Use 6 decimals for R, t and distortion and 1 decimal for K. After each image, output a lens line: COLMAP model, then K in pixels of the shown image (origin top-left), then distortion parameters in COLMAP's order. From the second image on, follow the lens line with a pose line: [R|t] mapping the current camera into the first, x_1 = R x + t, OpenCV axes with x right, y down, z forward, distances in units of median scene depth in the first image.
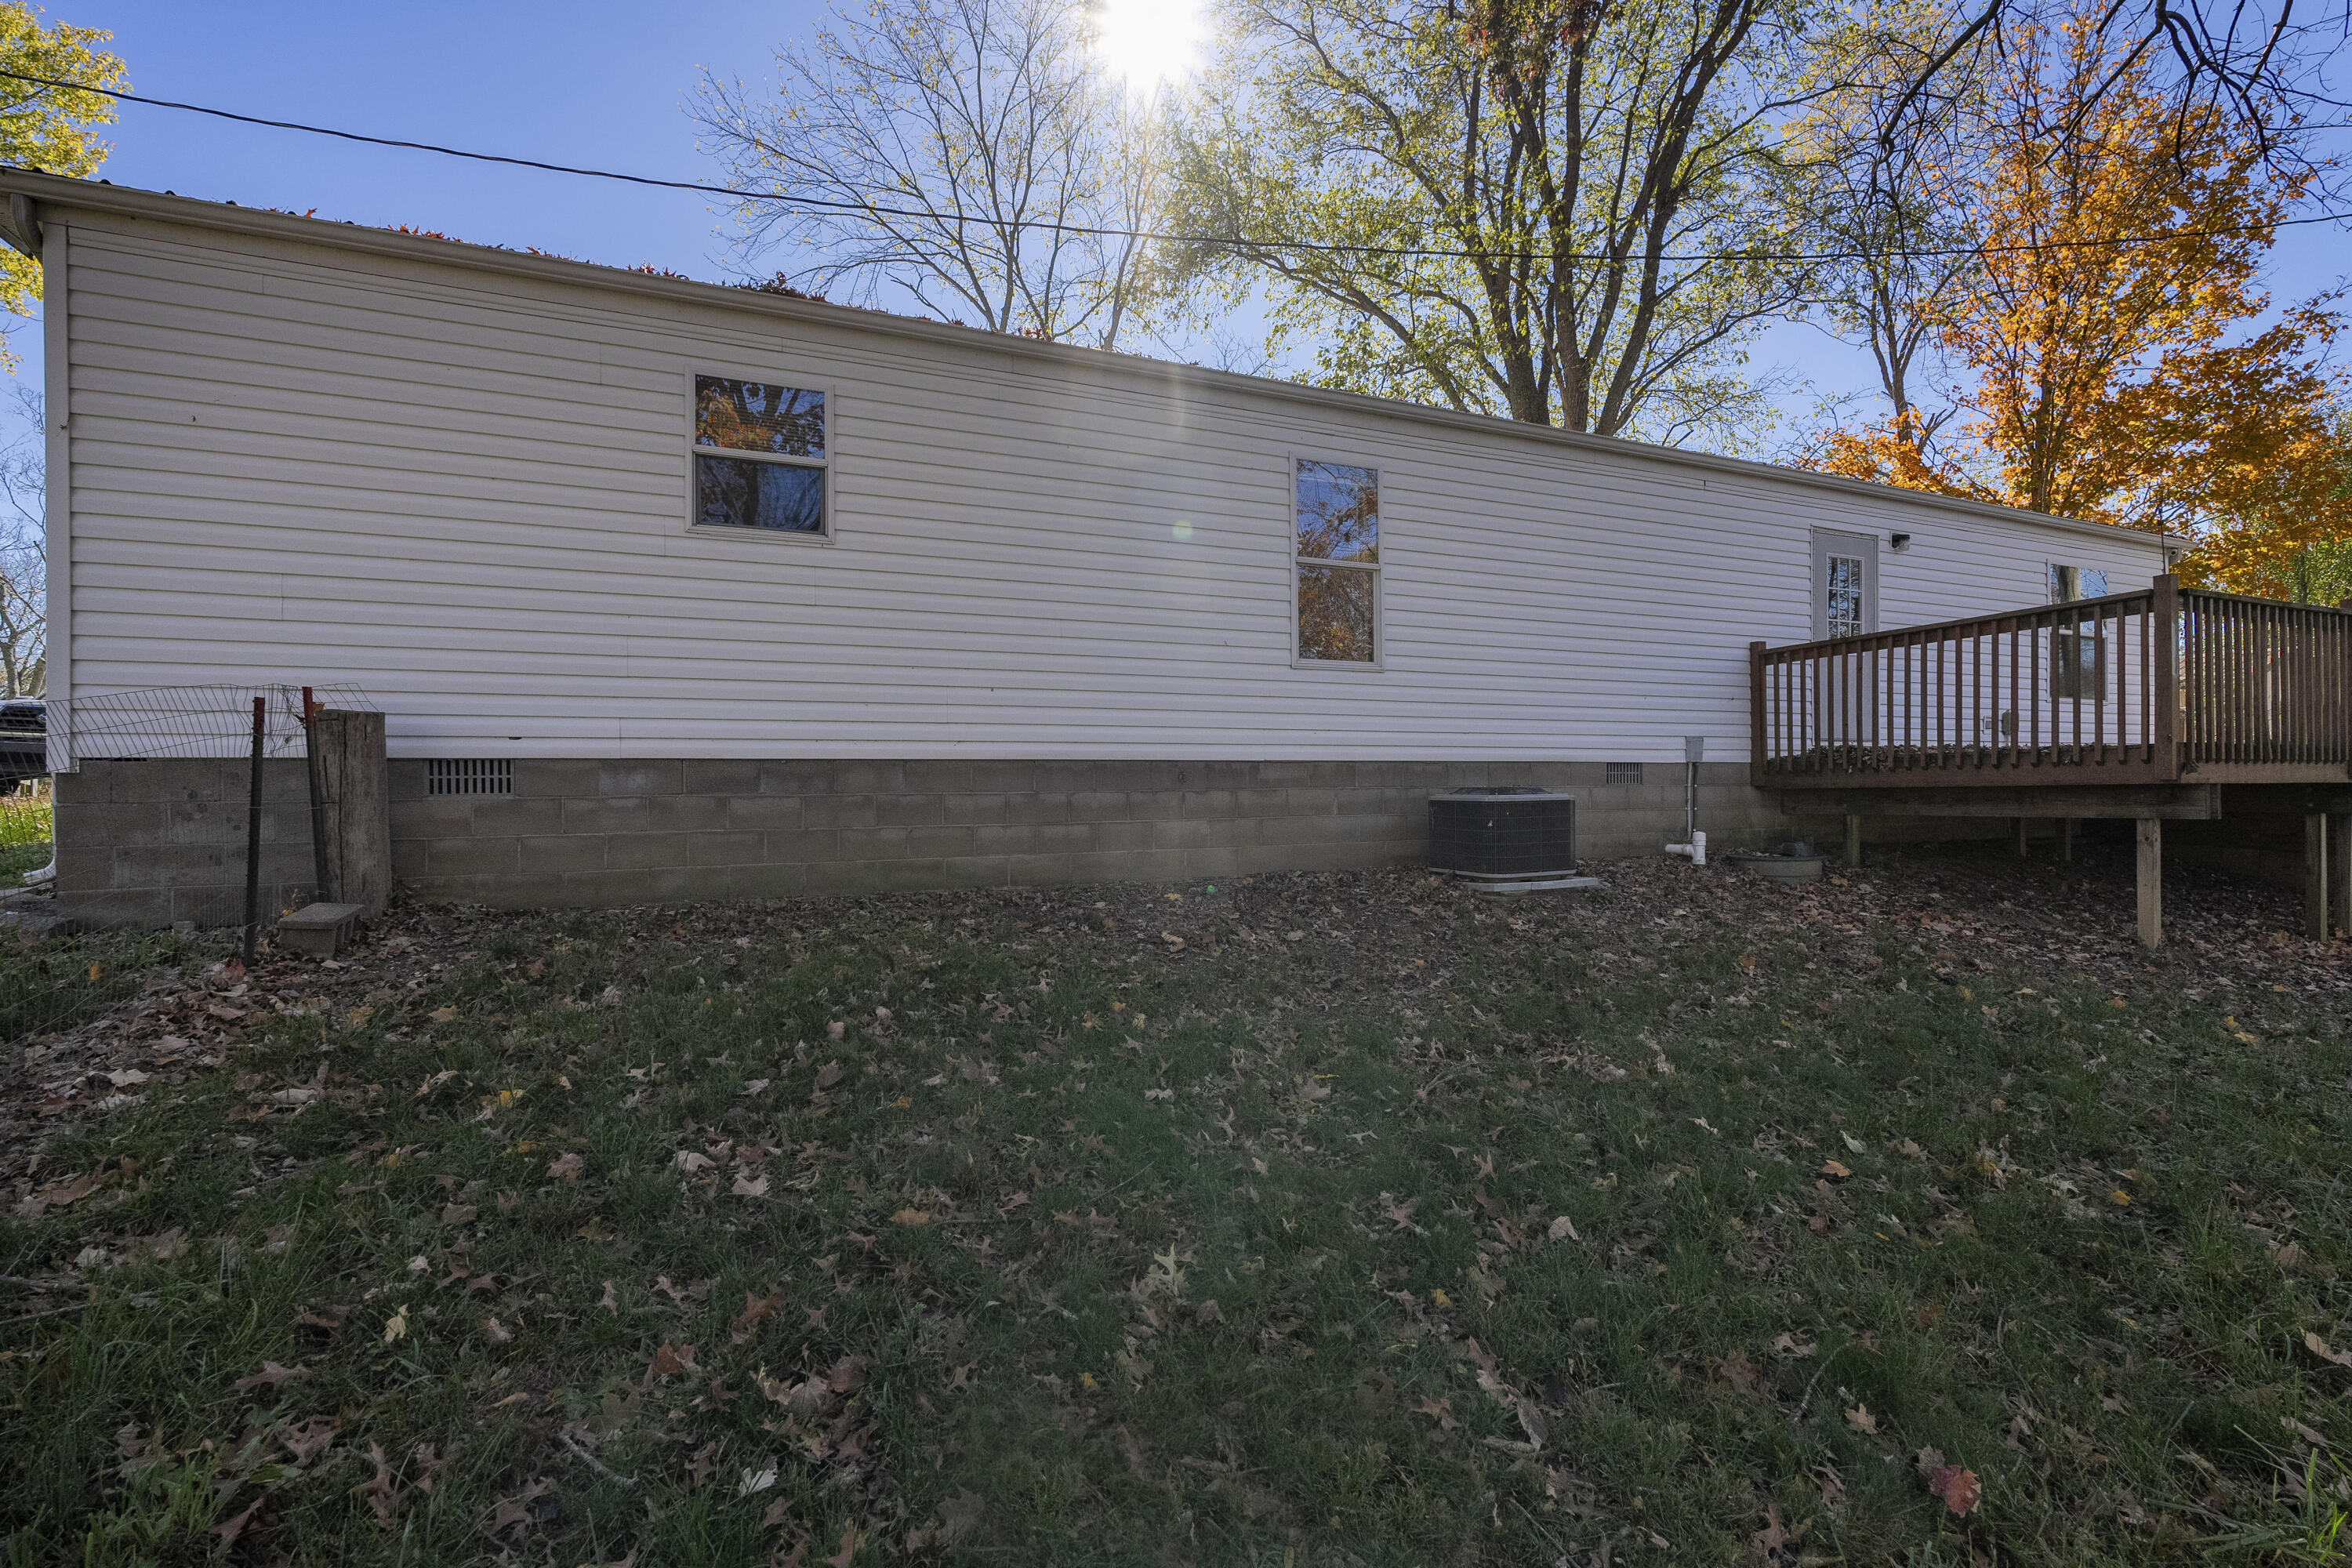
lens RADIAL K [[1021.8, 0, 1199.5], [0, 1021.8, 785.0], [0, 0, 1]] dist [0.001519, -0.001838]
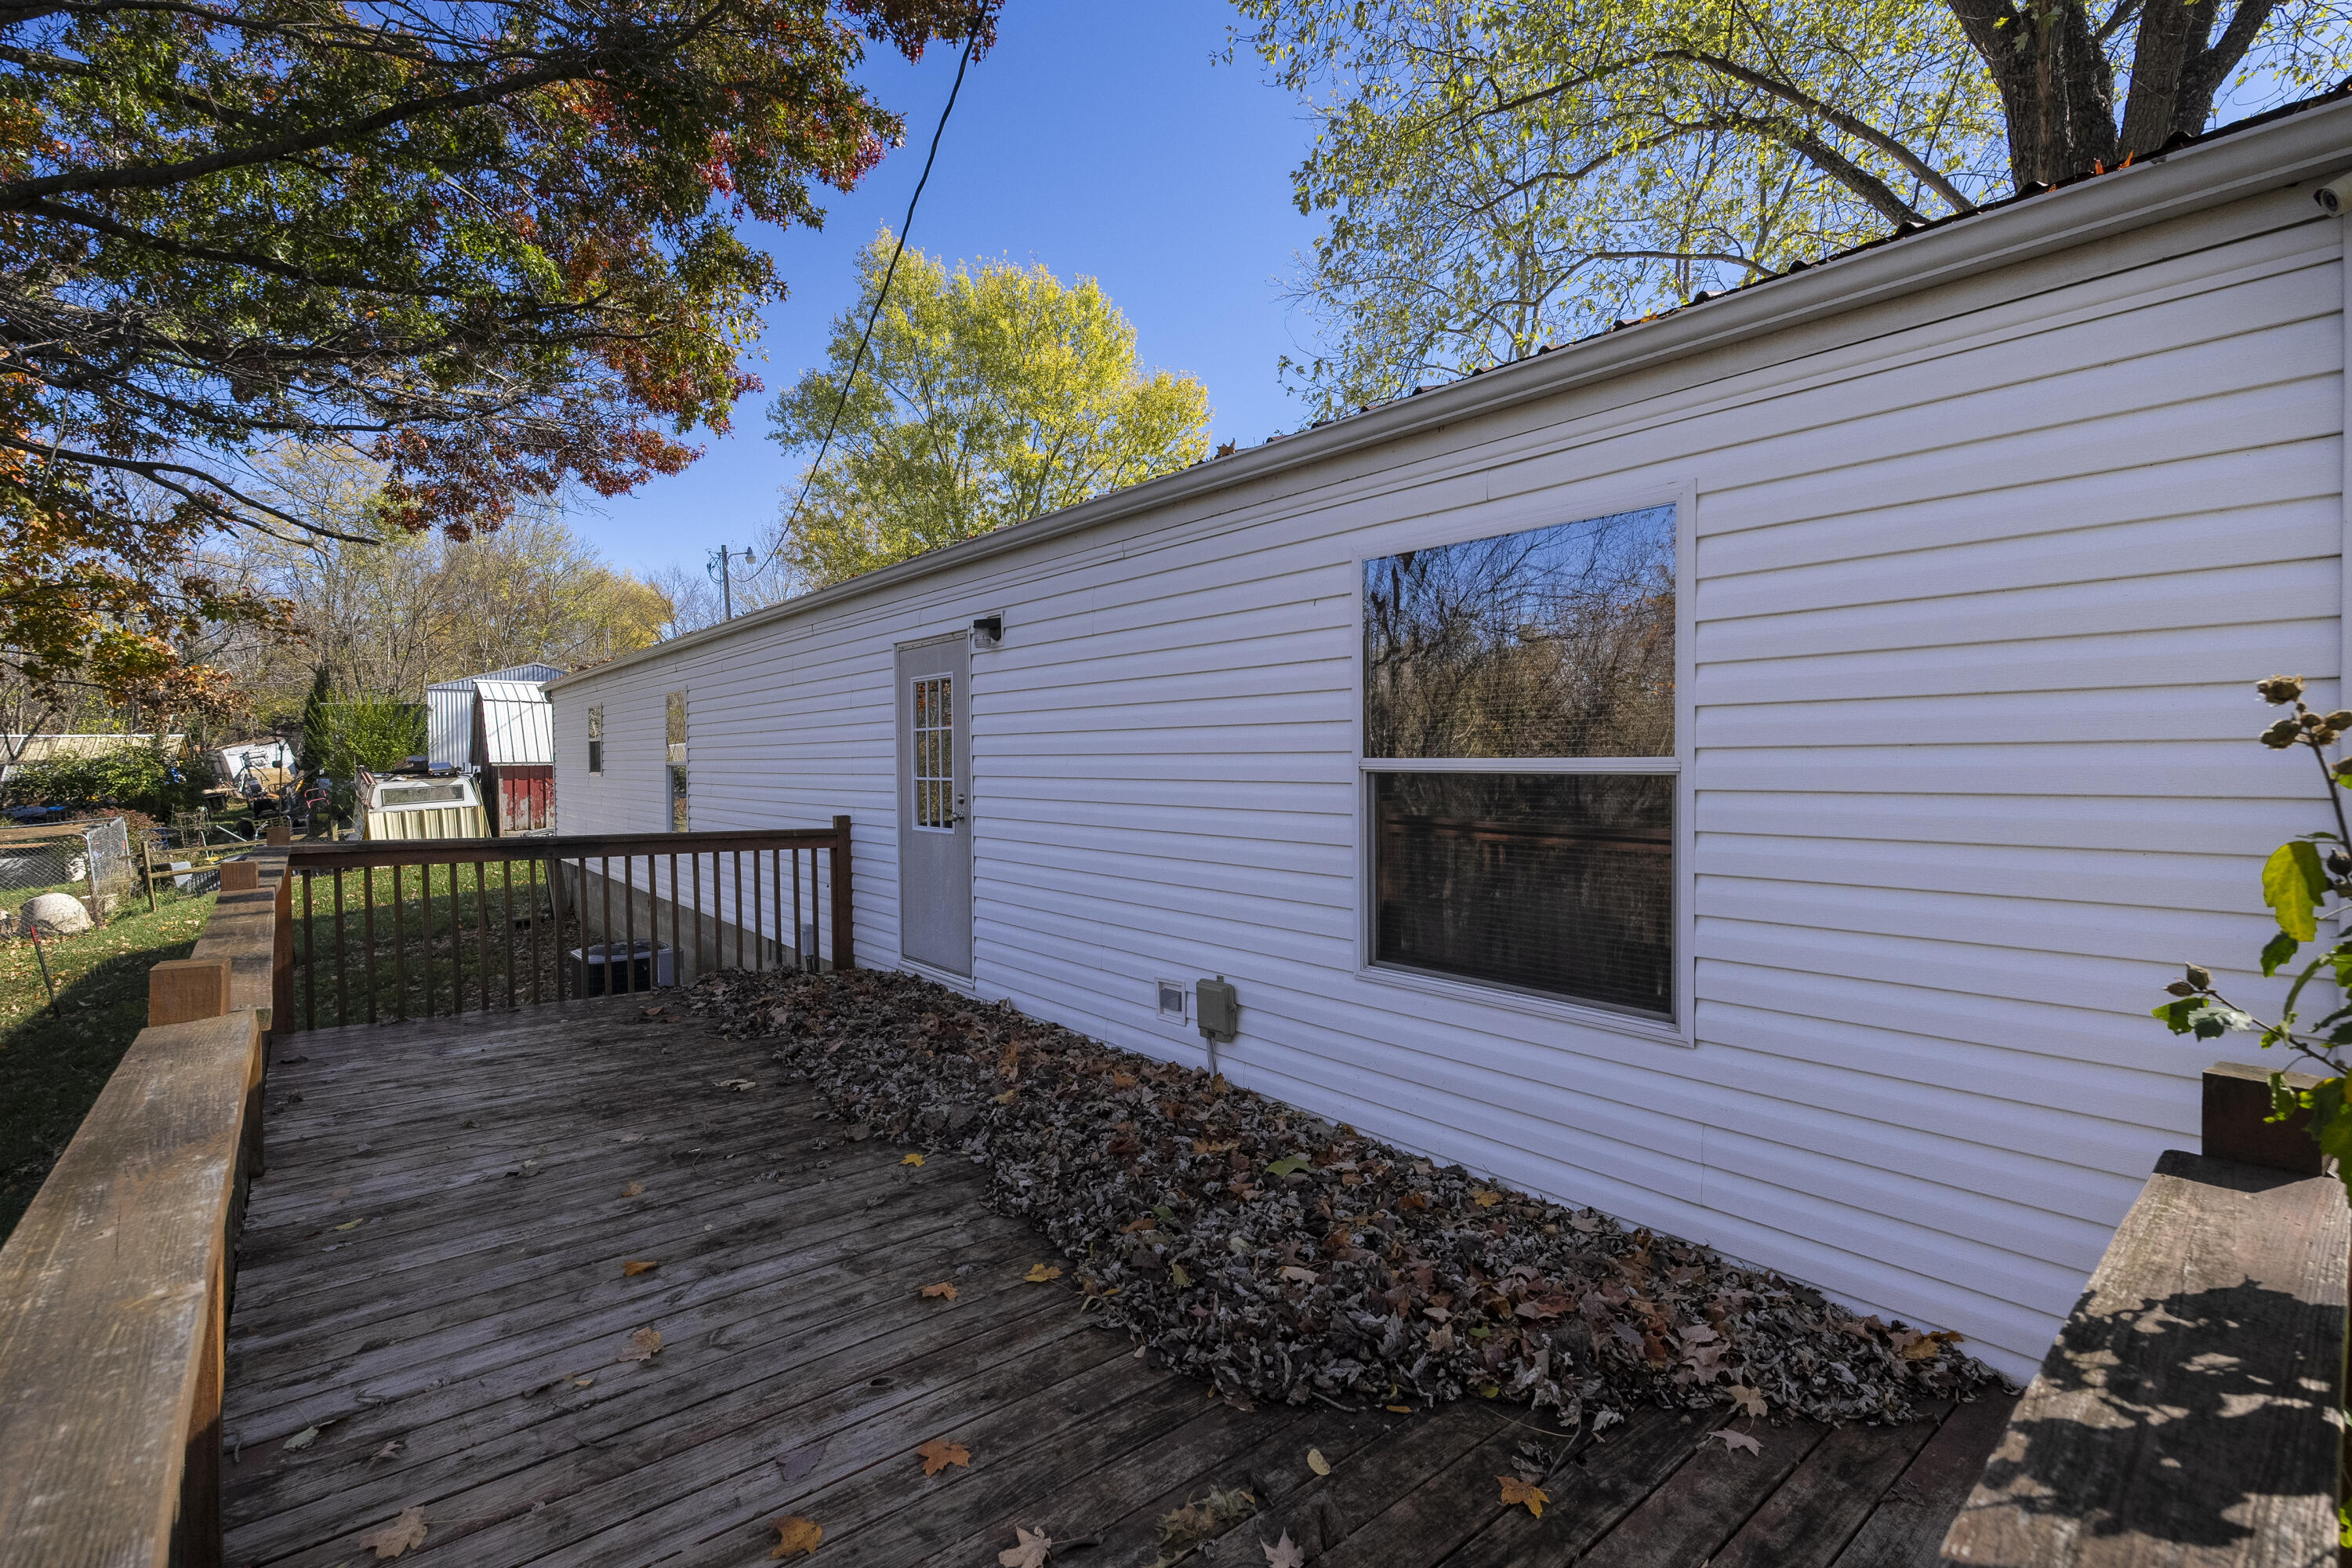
lens RADIAL K [[1021.8, 0, 1193.5], [0, 1021.8, 794.7], [0, 0, 1]] dist [0.001519, -0.001838]
pose [[0.299912, 0.037659, -0.953223, 1.506223], [0.000044, 0.999220, 0.039490, -0.206665], [0.953967, -0.011886, 0.299676, 1.132262]]
